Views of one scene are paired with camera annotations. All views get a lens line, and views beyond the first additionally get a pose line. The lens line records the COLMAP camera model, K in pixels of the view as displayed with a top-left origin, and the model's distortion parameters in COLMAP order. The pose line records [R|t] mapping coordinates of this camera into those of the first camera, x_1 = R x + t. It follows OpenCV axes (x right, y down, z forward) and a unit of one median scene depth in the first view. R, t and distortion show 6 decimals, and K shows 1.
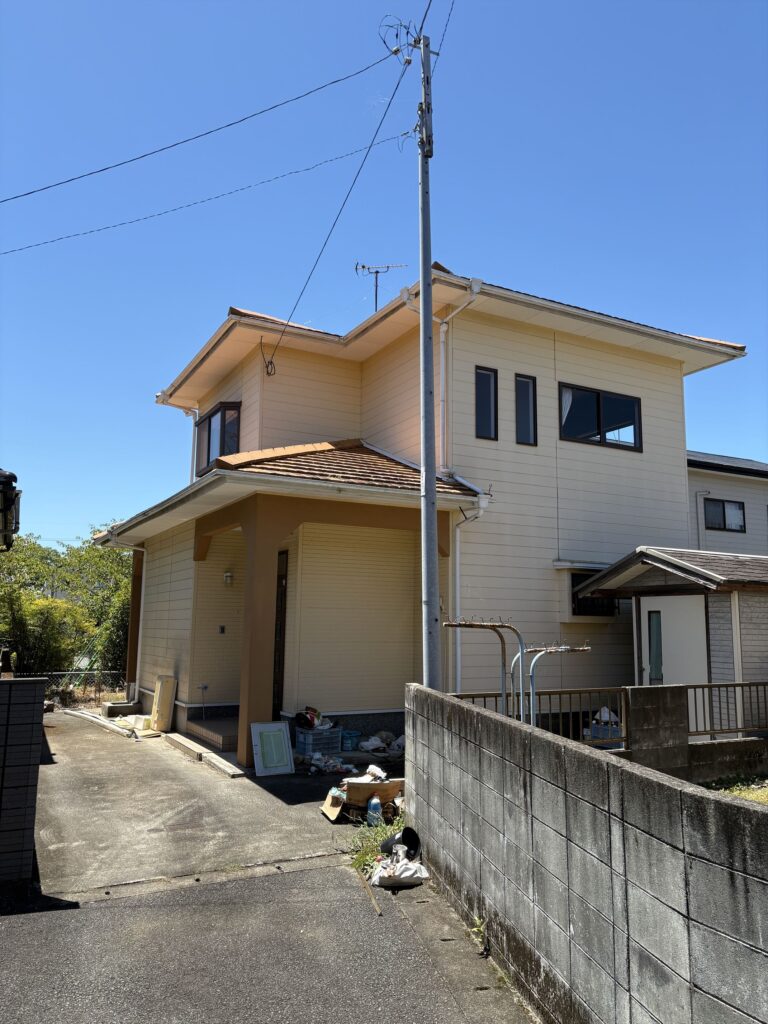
lens RADIAL K [[769.1, 0, 381.6], [0, 769.1, 514.9], [0, 0, 1]] dist [0.000901, -0.000152]
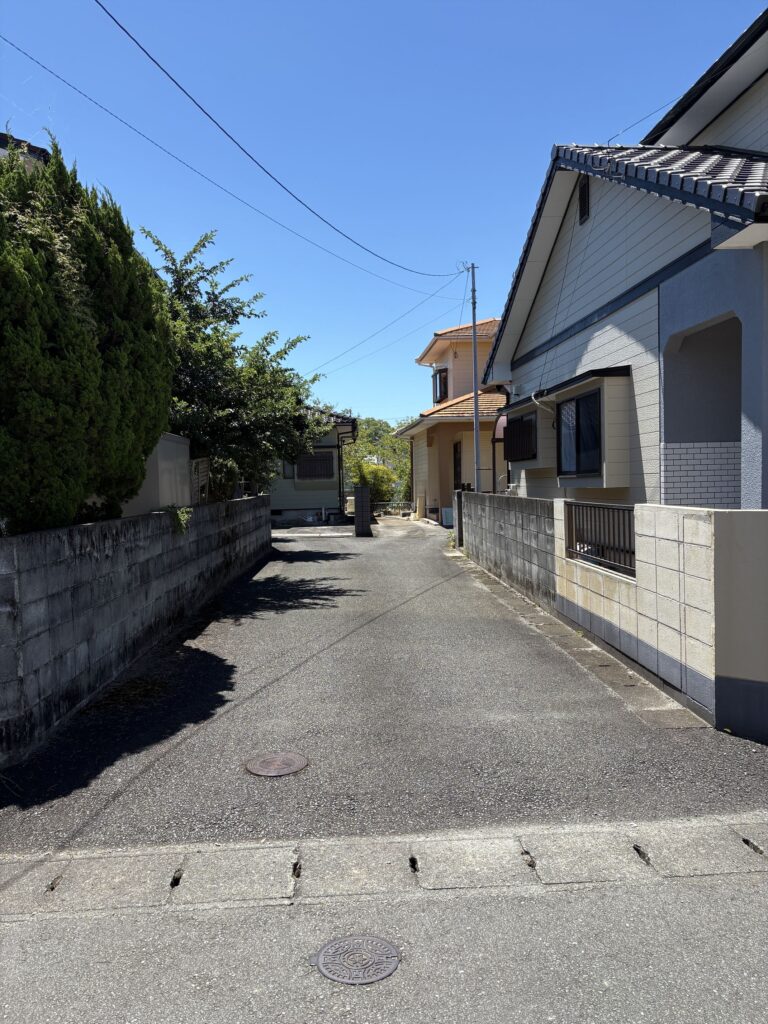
lens RADIAL K [[769.1, 0, 383.1], [0, 769.1, 511.0], [0, 0, 1]] dist [0.000901, -0.000152]
pose [[0.914745, -0.022888, -0.403382, 0.556586], [0.096534, 0.981859, 0.163199, -0.140821], [0.392329, -0.188225, 0.900361, -1.166064]]
